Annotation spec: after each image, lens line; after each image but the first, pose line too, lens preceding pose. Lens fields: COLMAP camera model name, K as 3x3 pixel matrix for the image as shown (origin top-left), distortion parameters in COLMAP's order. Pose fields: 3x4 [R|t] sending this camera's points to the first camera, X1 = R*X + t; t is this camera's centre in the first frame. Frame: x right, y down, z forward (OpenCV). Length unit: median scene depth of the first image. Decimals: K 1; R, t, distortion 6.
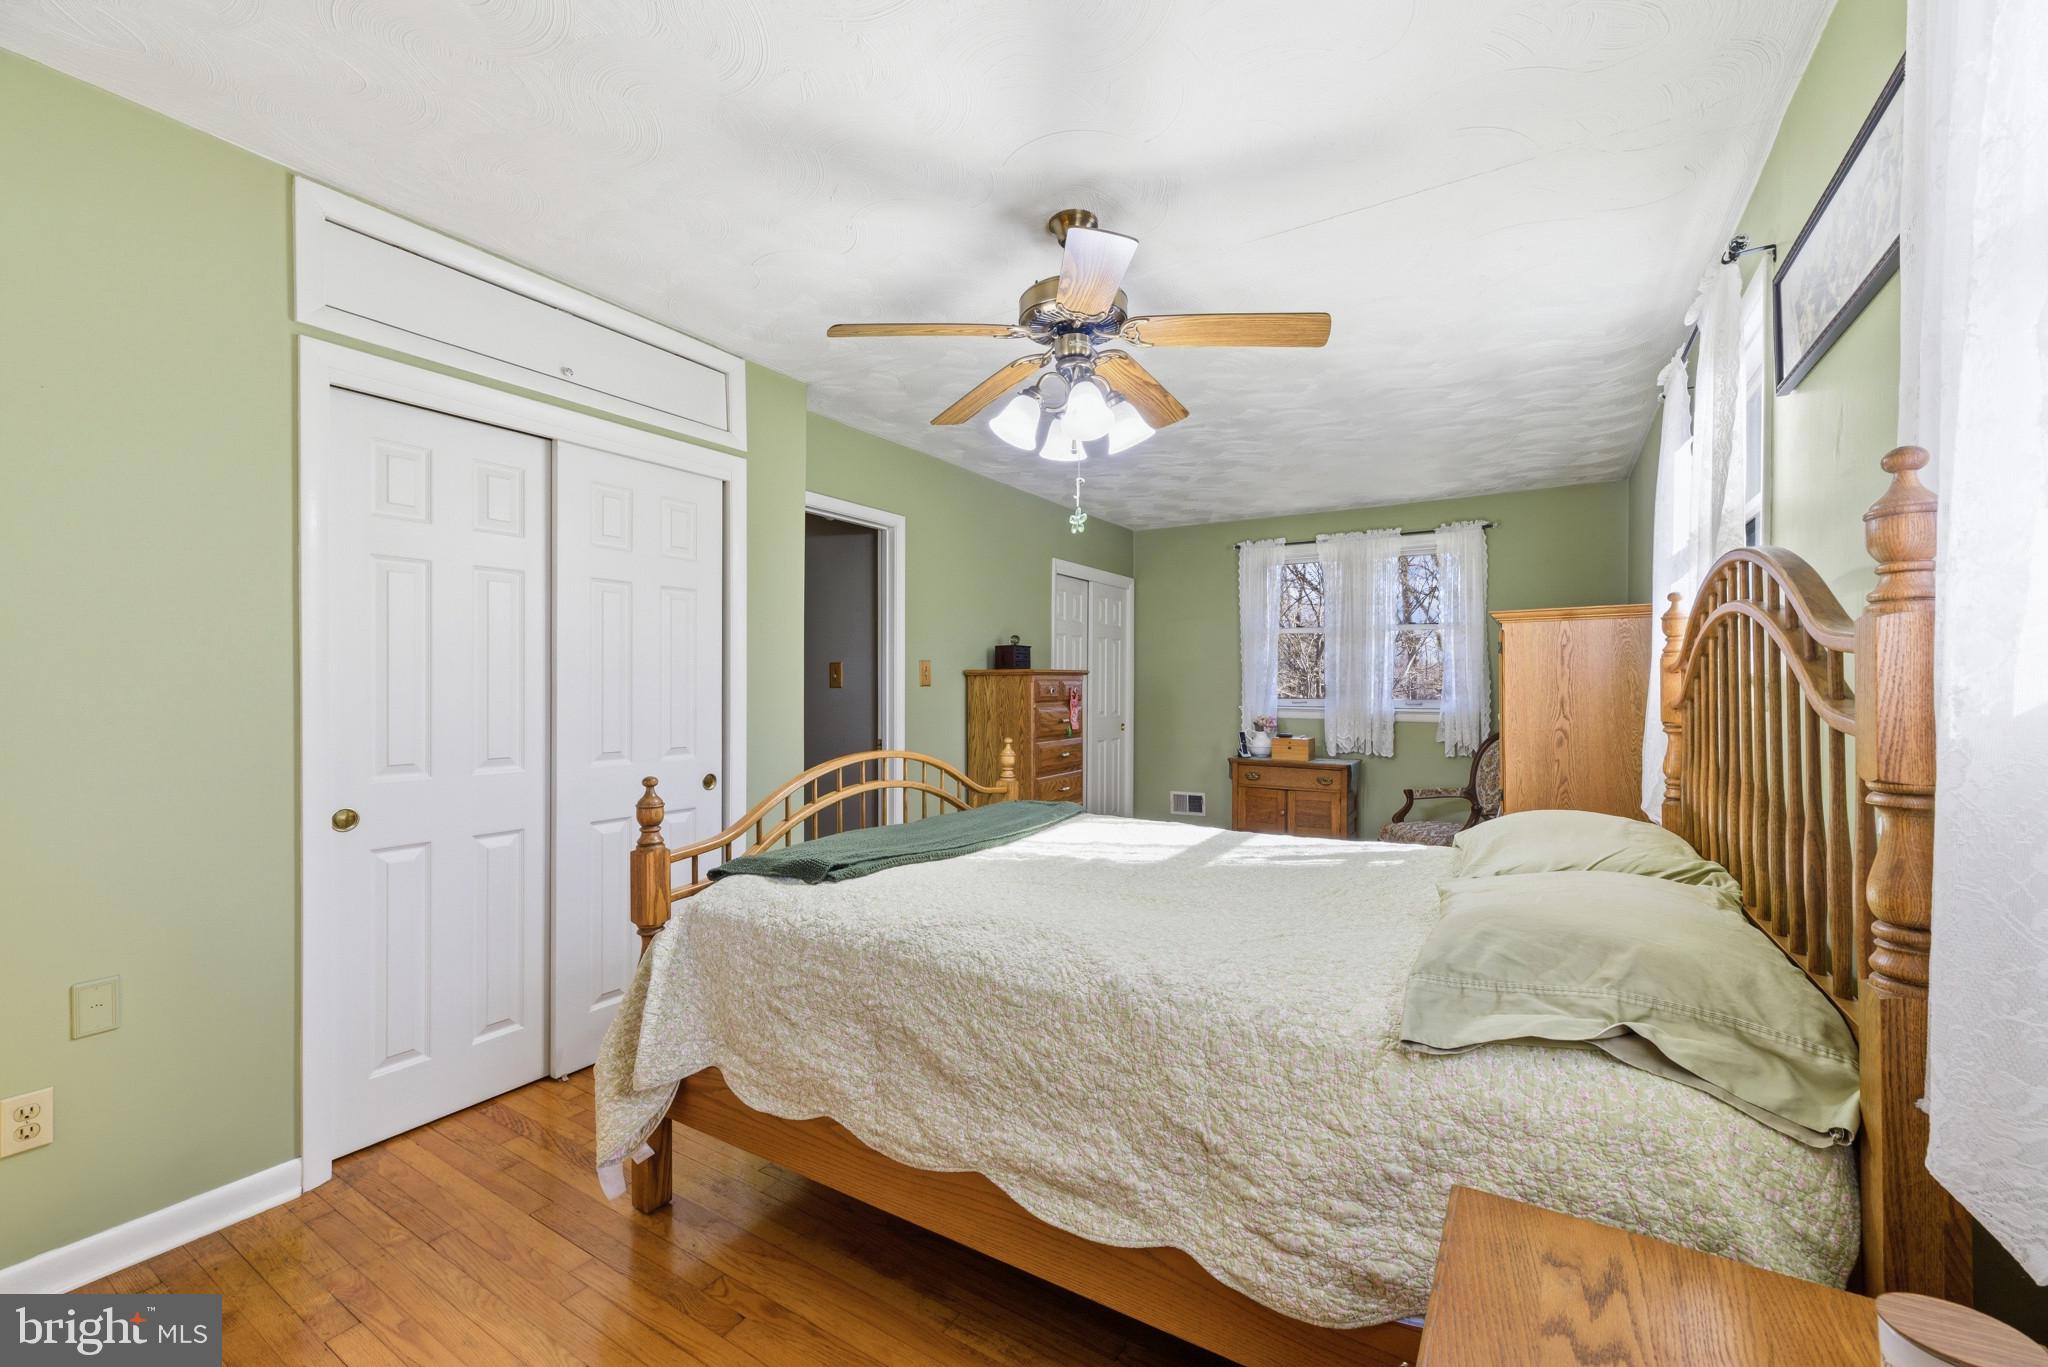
lens RADIAL K [[819.9, 0, 1021.7], [0, 819.9, 670.5], [0, 0, 1]] dist [-0.000482, -0.000043]
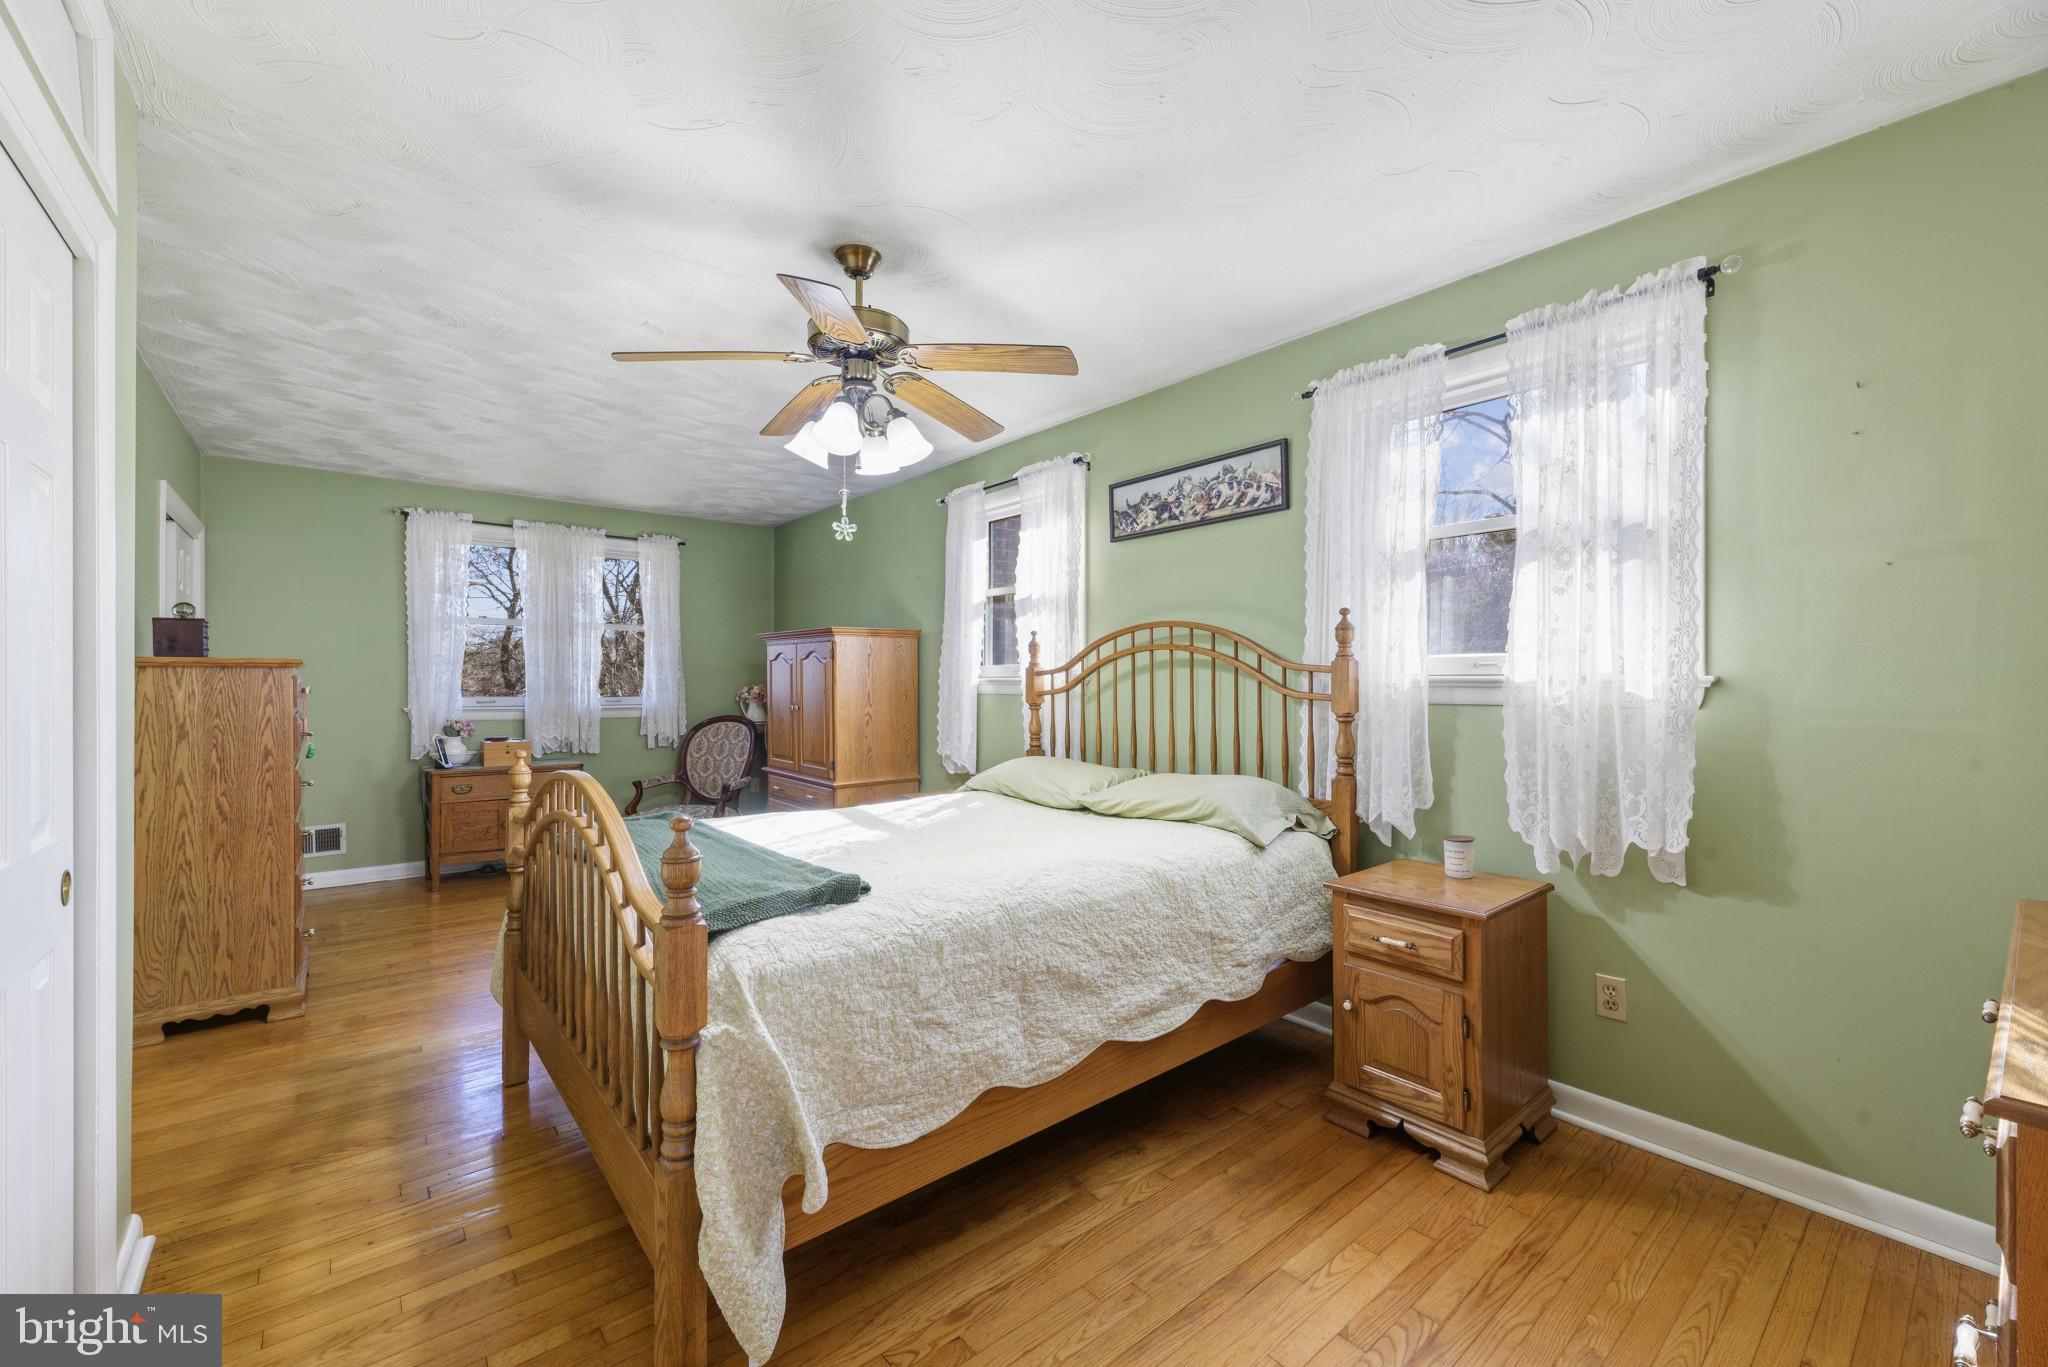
lens RADIAL K [[819.9, 0, 1021.7], [0, 819.9, 670.5], [0, 0, 1]] dist [-0.000482, -0.000043]
pose [[0.320069, 0.013907, 0.947292, -0.858738], [-0.016192, 0.999826, -0.009208, 0.008383], [-0.947256, -0.012392, 0.320239, 0.435609]]
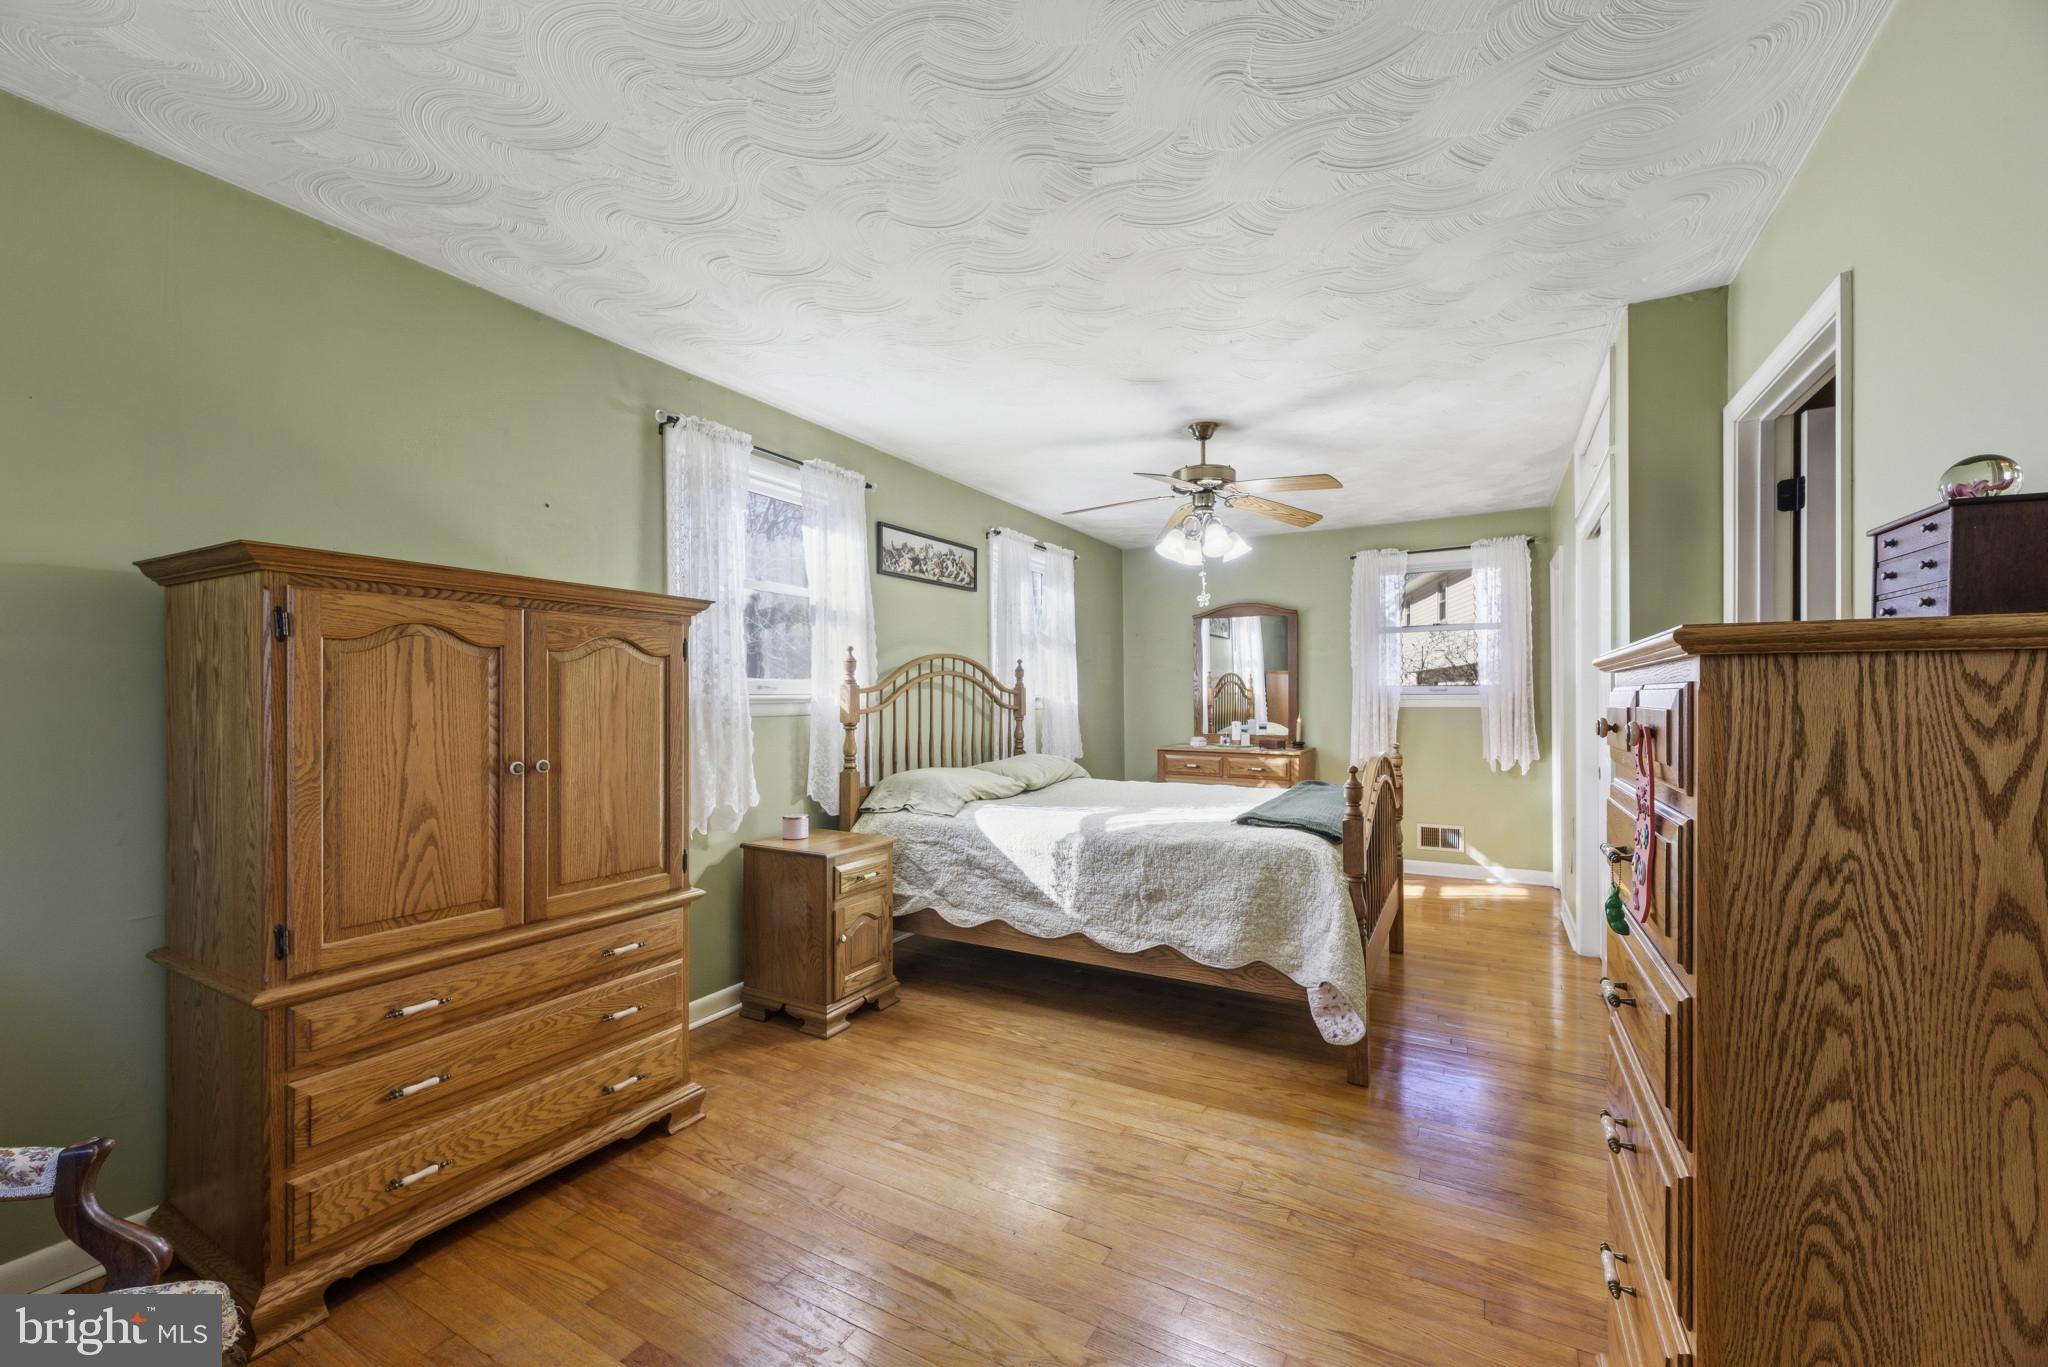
lens RADIAL K [[831.0, 0, 1031.2], [0, 831.0, 697.9], [0, 0, 1]] dist [0.000454, 0.000093]
pose [[-0.998449, 0.004429, -0.055504, 0.504084], [0.005264, 0.999875, -0.014895, 0.036778], [0.055432, -0.015164, -0.998347, 2.616745]]
